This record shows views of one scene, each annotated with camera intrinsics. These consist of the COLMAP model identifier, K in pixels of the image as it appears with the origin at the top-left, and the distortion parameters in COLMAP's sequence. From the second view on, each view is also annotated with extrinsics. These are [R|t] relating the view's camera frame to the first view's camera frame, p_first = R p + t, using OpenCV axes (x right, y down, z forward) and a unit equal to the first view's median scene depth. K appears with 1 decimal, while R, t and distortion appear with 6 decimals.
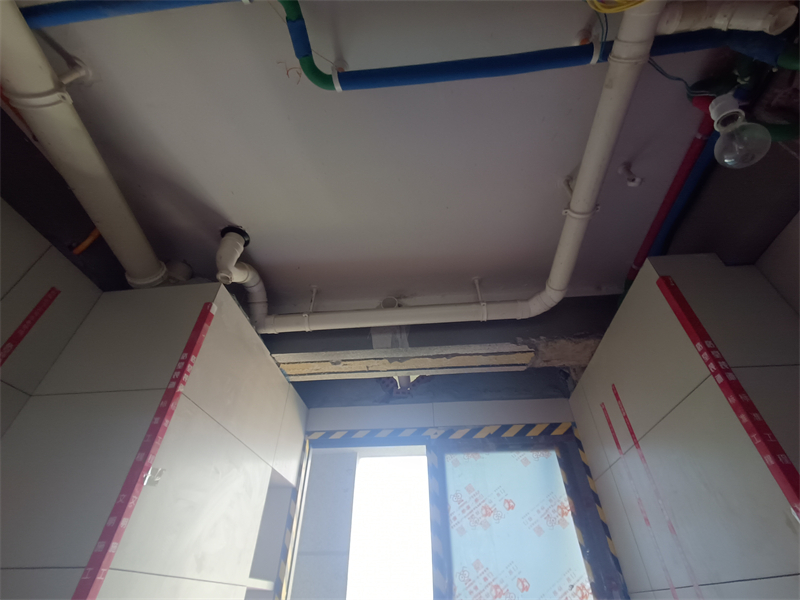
lens RADIAL K [[368.1, 0, 397.5], [0, 368.1, 303.1], [0, 0, 1]] dist [-0.004221, 0.001257]
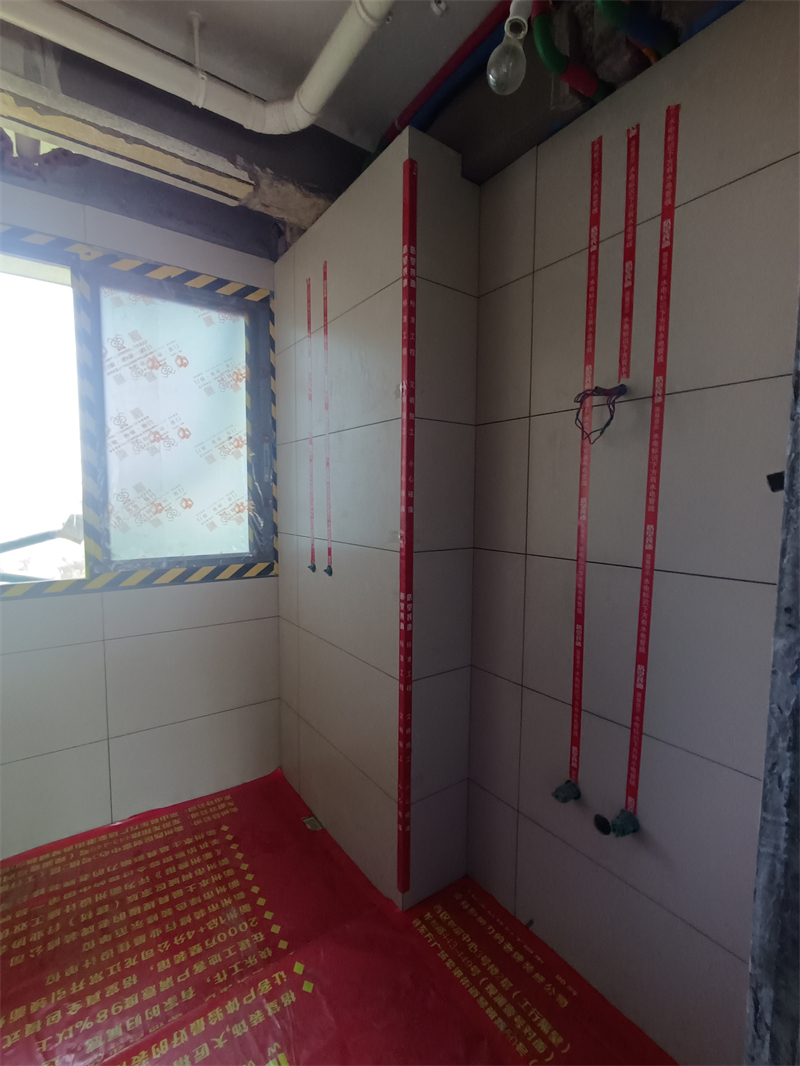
lens RADIAL K [[490.4, 0, 403.6], [0, 490.4, 537.8], [0, 0, 1]] dist [-0.004221, 0.001257]
pose [[0.744324, -0.057798, 0.665313, -0.125283], [-0.431425, 0.718839, 0.545109, -0.034512], [-0.509759, -0.692770, 0.510114, -0.207322]]
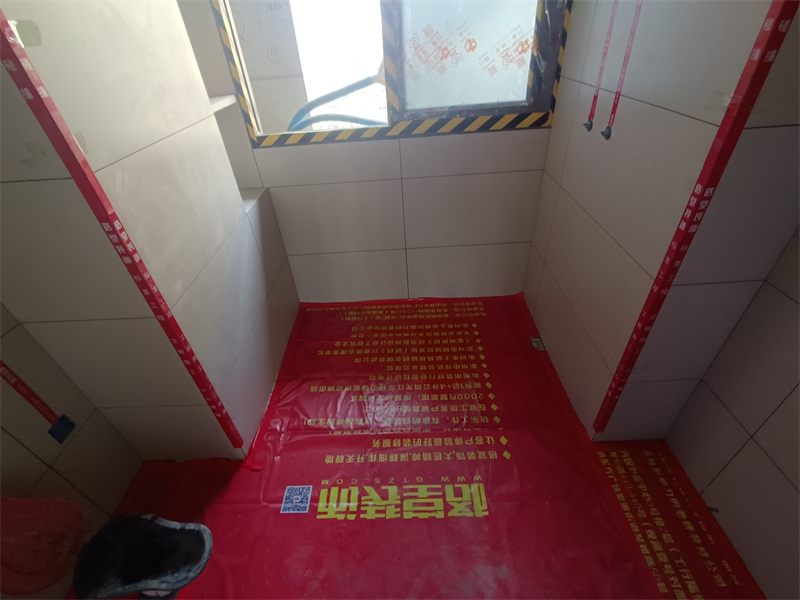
lens RADIAL K [[368.1, 0, 397.0], [0, 368.1, 305.5], [0, 0, 1]] dist [-0.004221, 0.001257]
pose [[0.991356, -0.124646, 0.040952, 0.002786], [-0.012192, 0.223262, 0.974682, 0.070981], [-0.130633, -0.966756, 0.219812, -0.034179]]
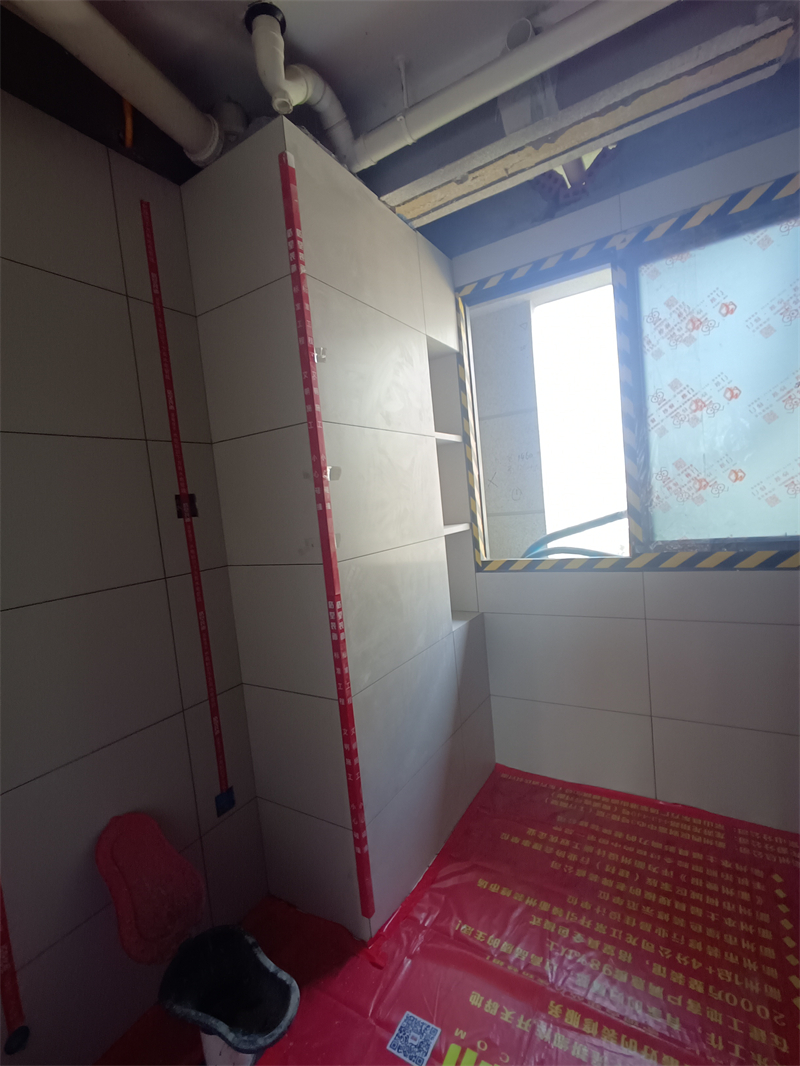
lens RADIAL K [[490.4, 0, 402.5], [0, 490.4, 537.3], [0, 0, 1]] dist [-0.004221, 0.001257]
pose [[0.902239, -0.062136, -0.426737, 0.105349], [0.347996, 0.689334, 0.635387, -0.008012], [0.254684, -0.721774, 0.643567, -0.186772]]
